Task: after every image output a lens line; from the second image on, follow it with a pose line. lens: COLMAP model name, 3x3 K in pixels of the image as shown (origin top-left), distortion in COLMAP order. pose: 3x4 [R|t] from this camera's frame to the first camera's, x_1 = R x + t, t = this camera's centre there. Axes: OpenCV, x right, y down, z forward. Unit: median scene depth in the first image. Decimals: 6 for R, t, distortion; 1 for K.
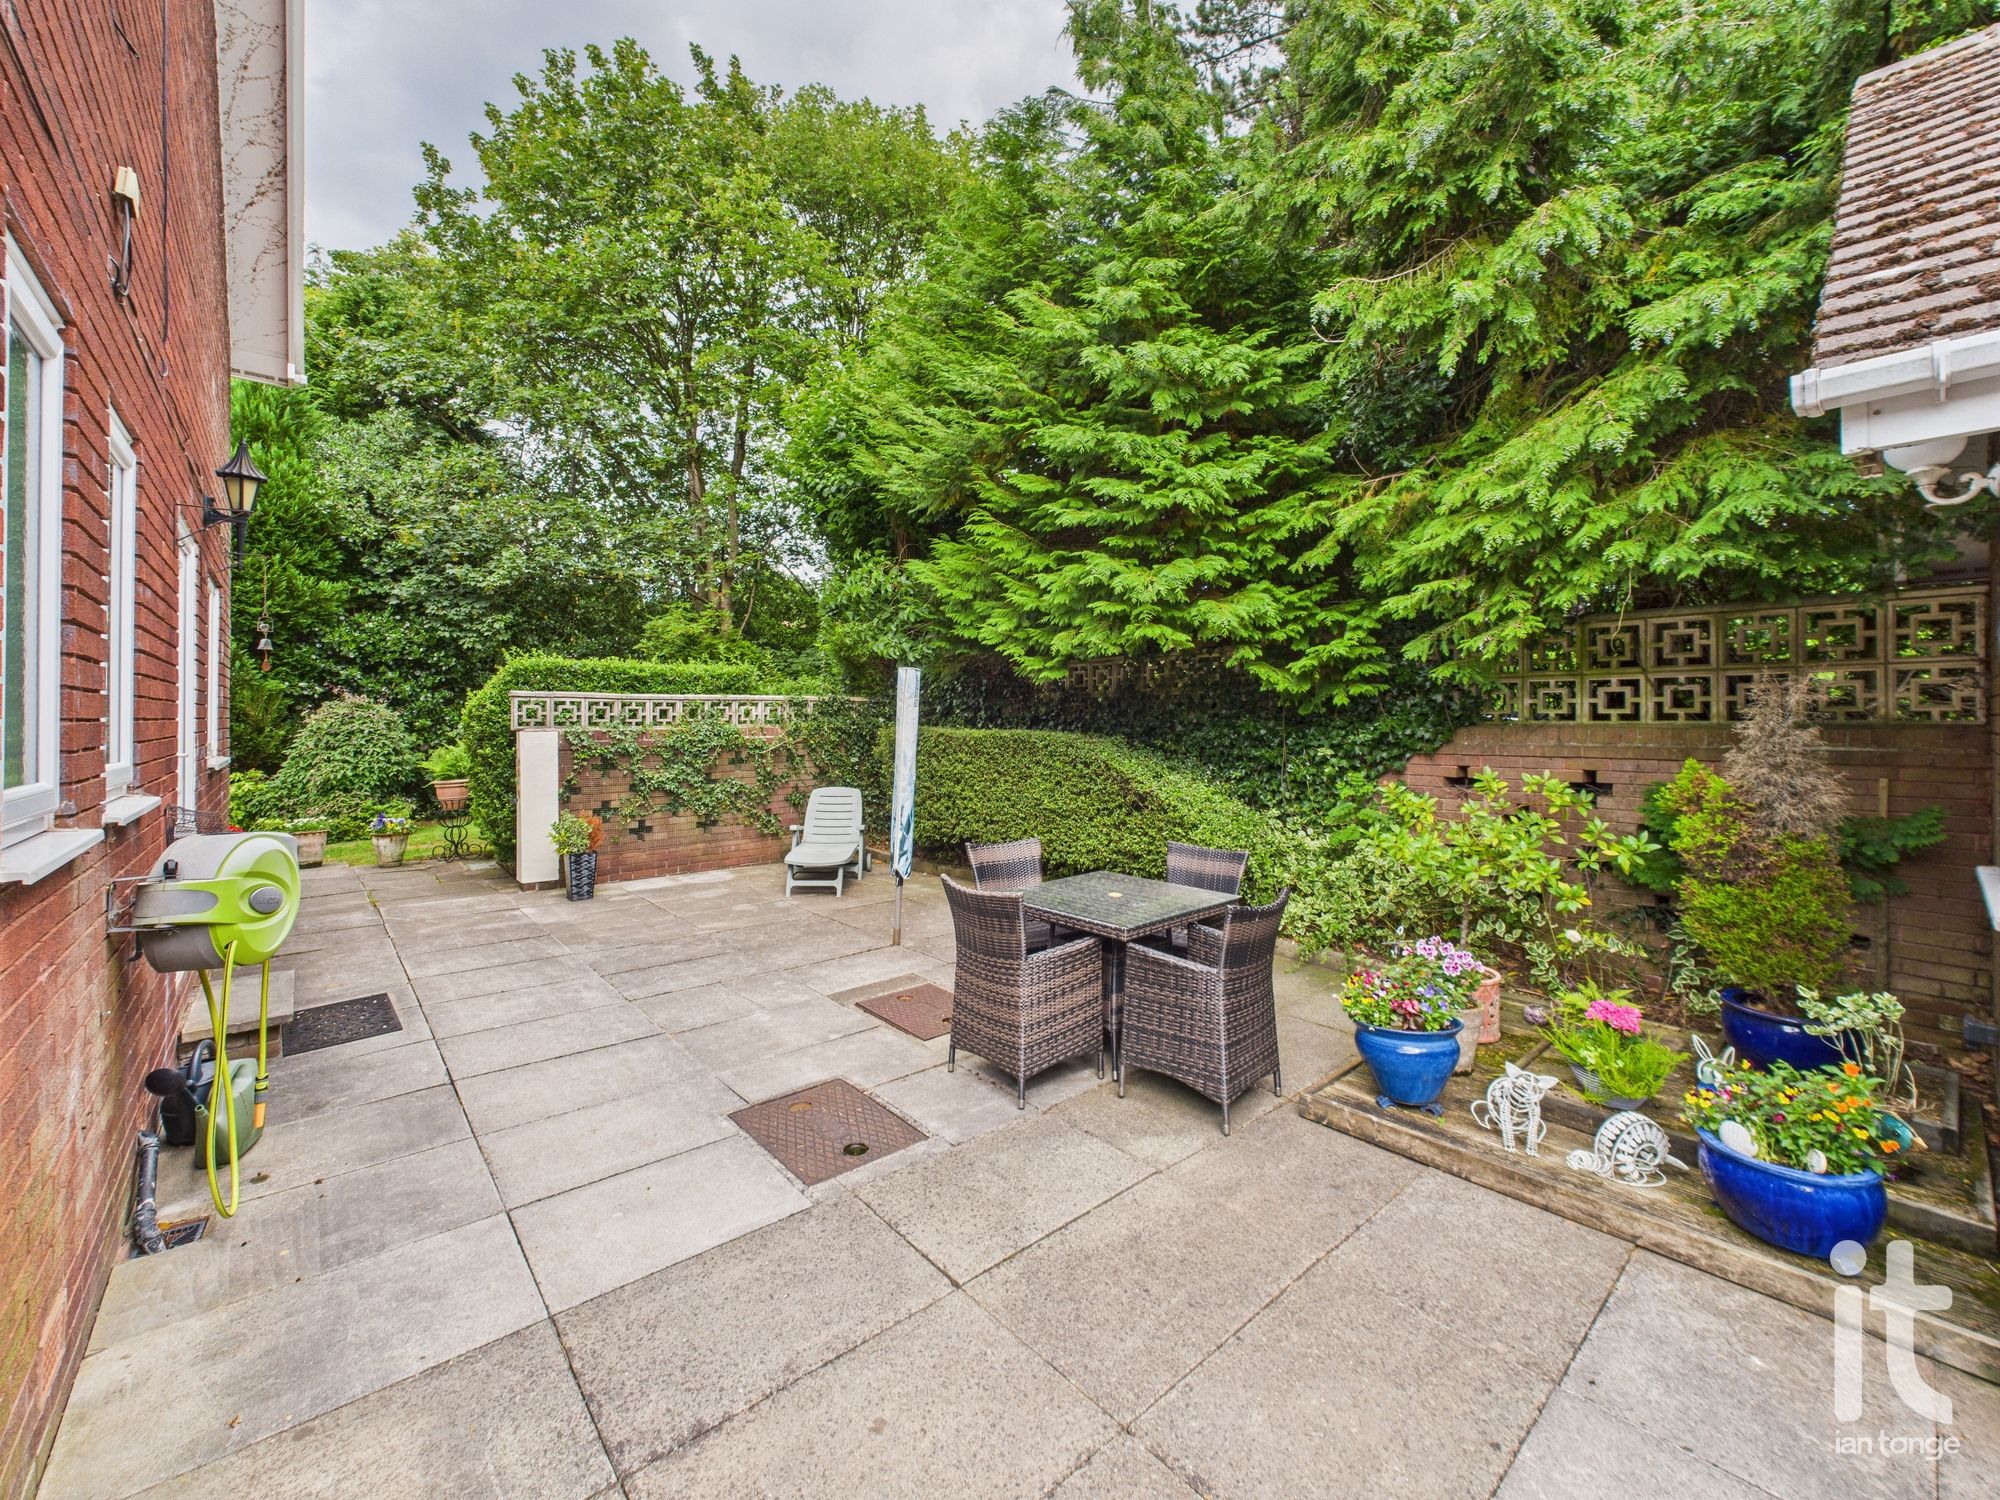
lens RADIAL K [[802.6, 0, 999.9], [0, 802.6, 714.7], [0, 0, 1]] dist [0.000133, 0.000072]
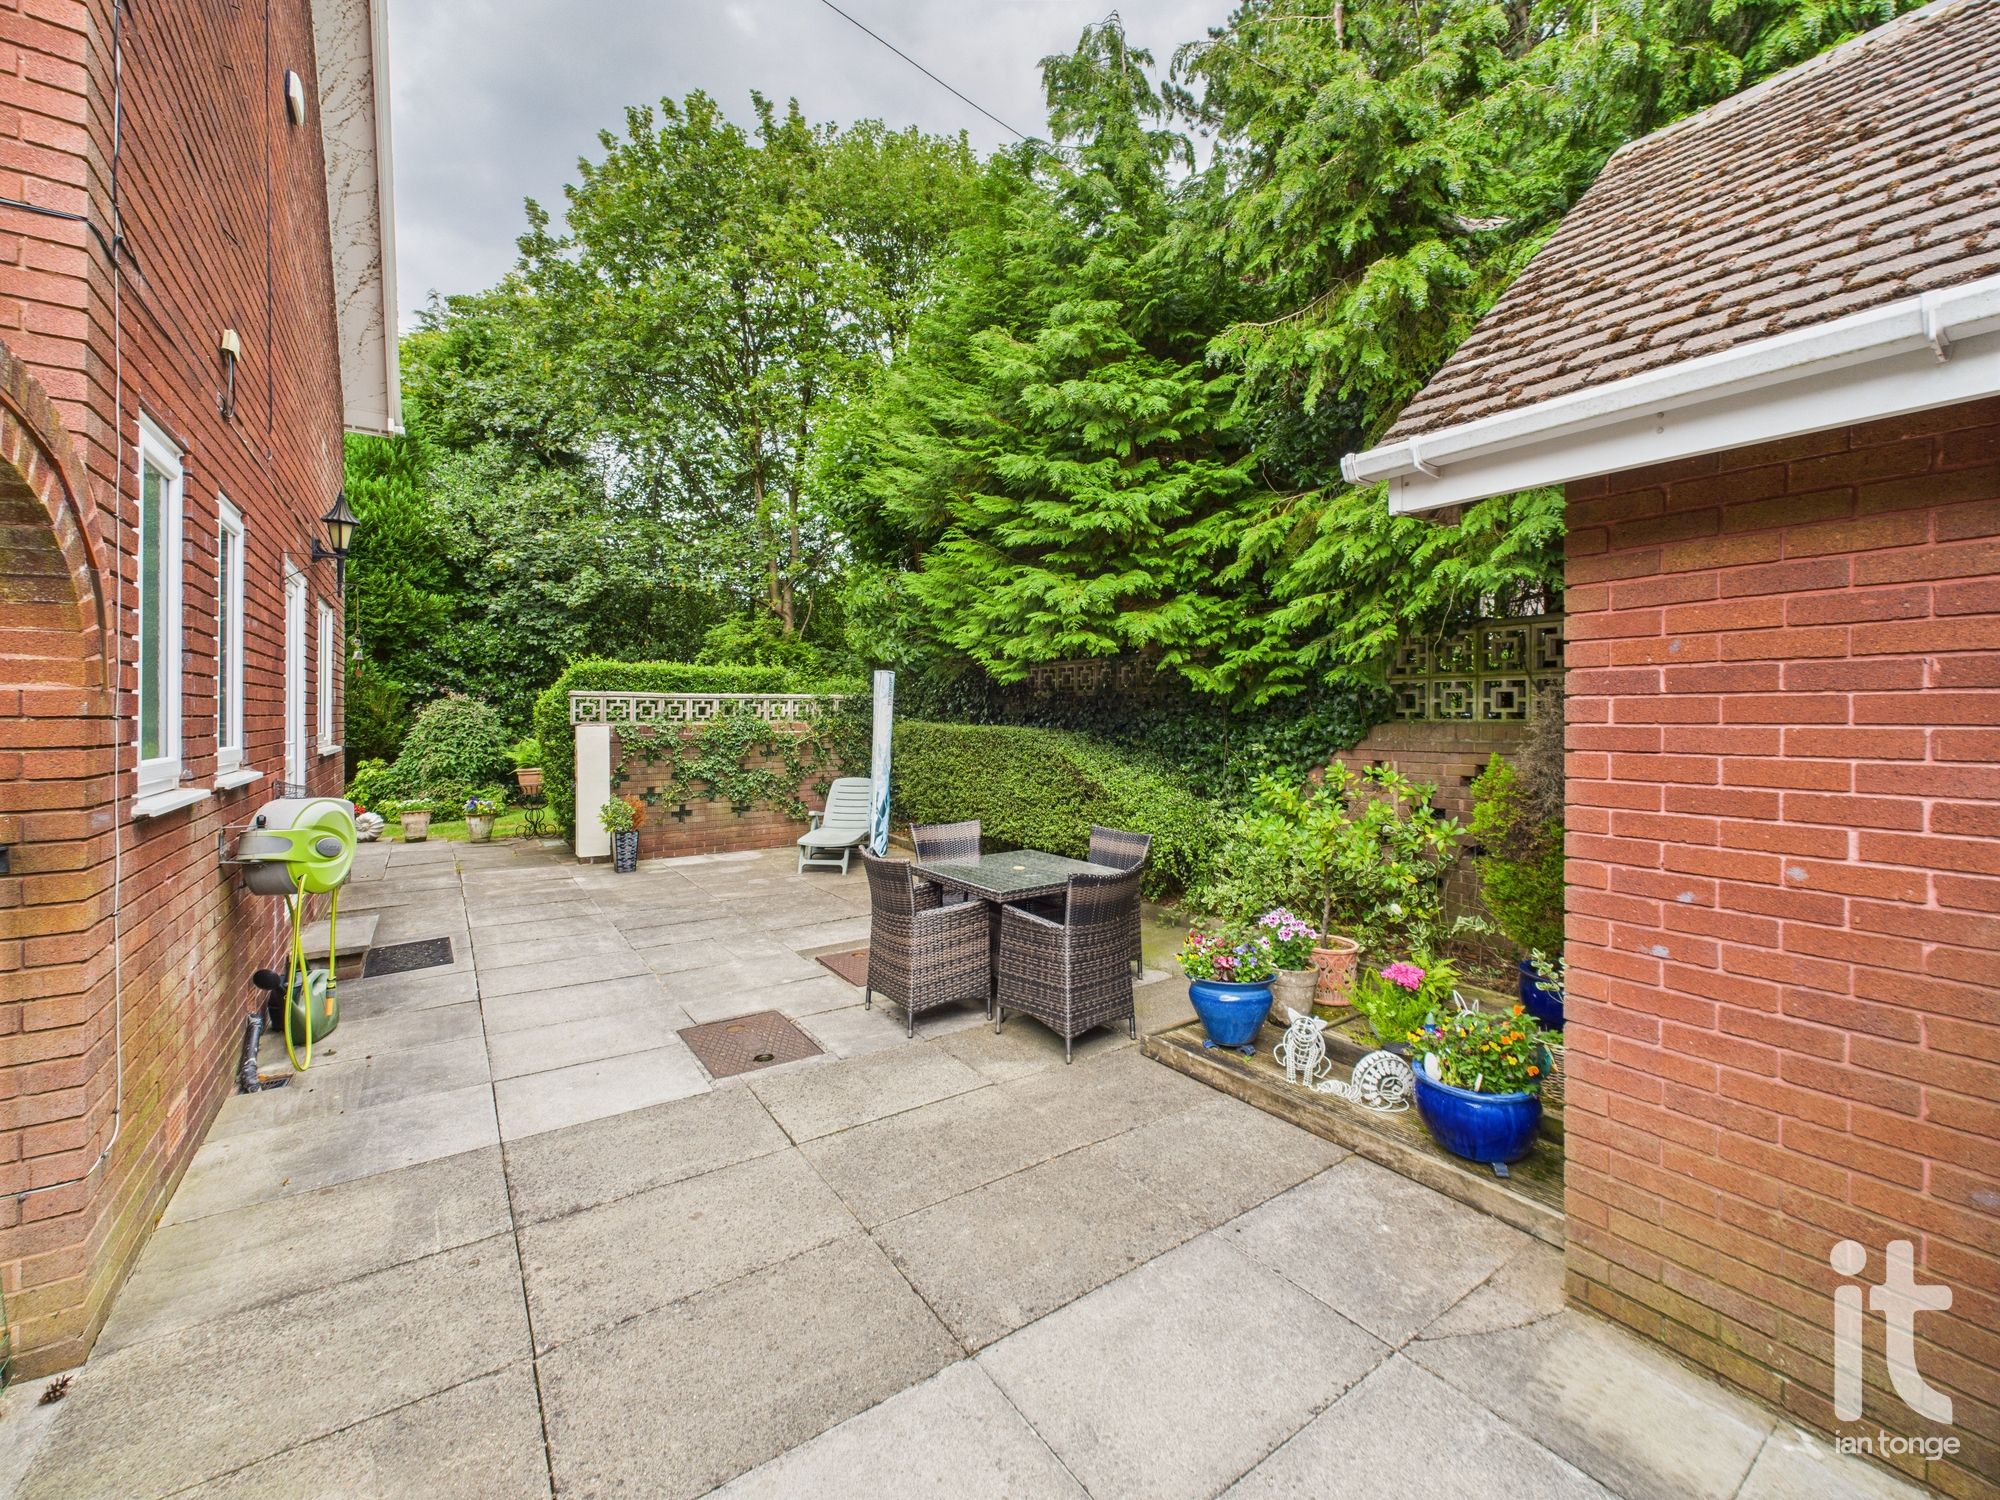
lens RADIAL K [[802.6, 0, 1003.8], [0, 802.6, 715.9], [0, 0, 1]] dist [0.000133, 0.000072]
pose [[0.994557, 0.002175, -0.104174, 0.196257], [-0.001593, 0.999983, 0.005668, -0.001790], [0.104185, -0.005471, 0.994543, -0.127724]]
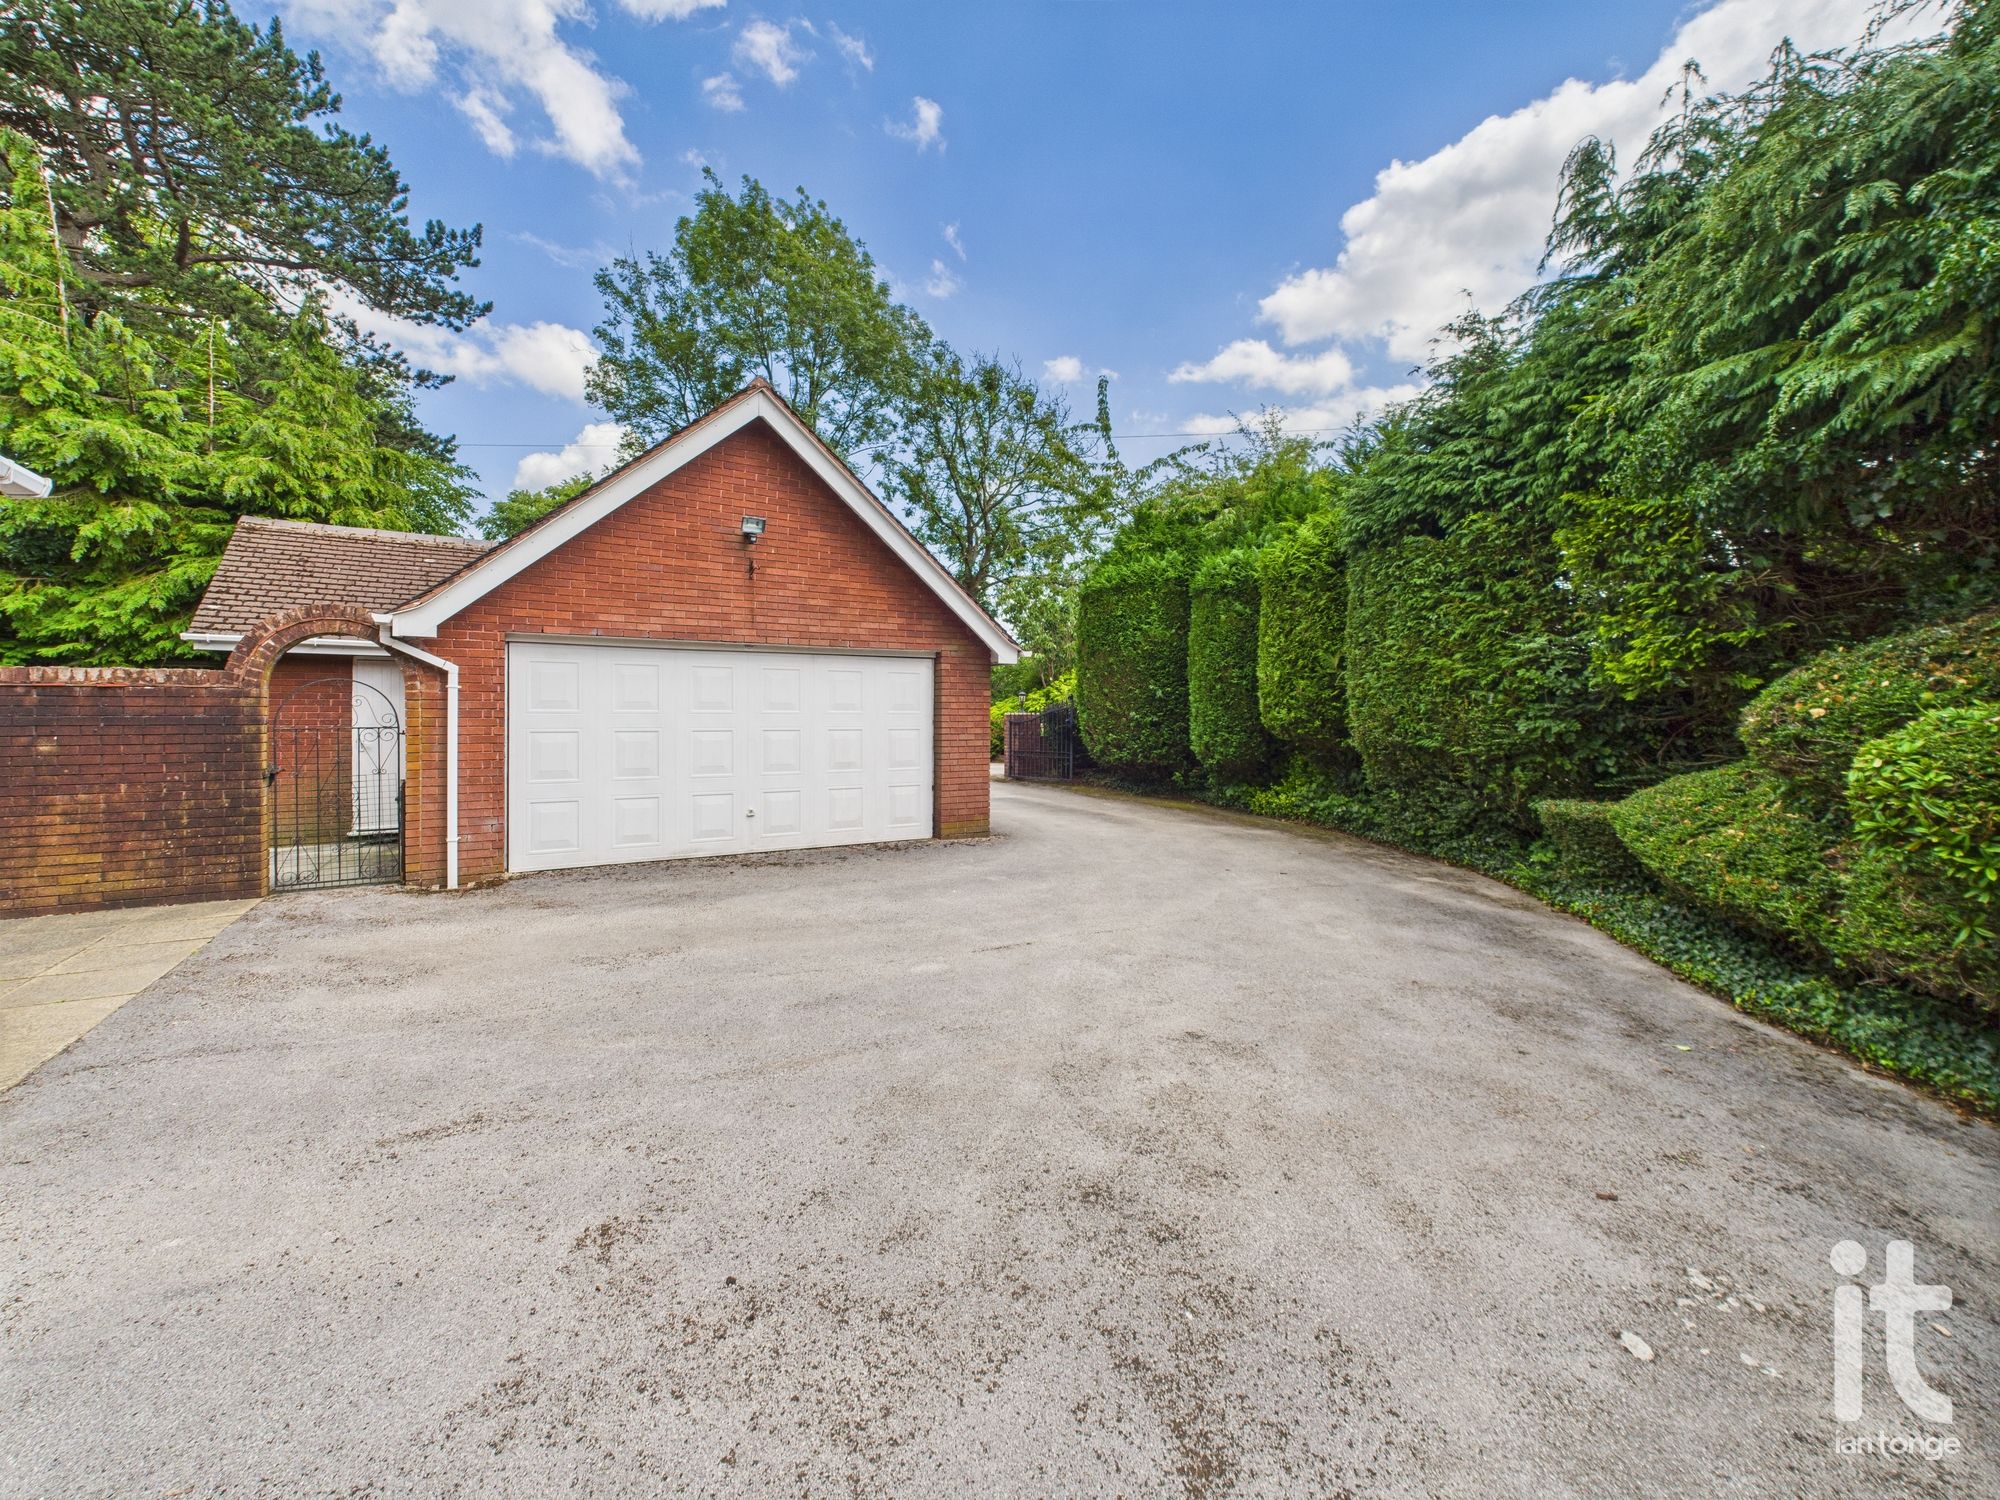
lens RADIAL K [[802.6, 0, 1012.6], [0, 802.6, 718.0], [0, 0, 1]] dist [0.000133, 0.000072]
pose [[0.182091, 0.001137, 0.983281, -0.984221], [-0.002604, 0.999996, -0.000674, 0.031033], [-0.983278, -0.002438, 0.182093, -1.660306]]
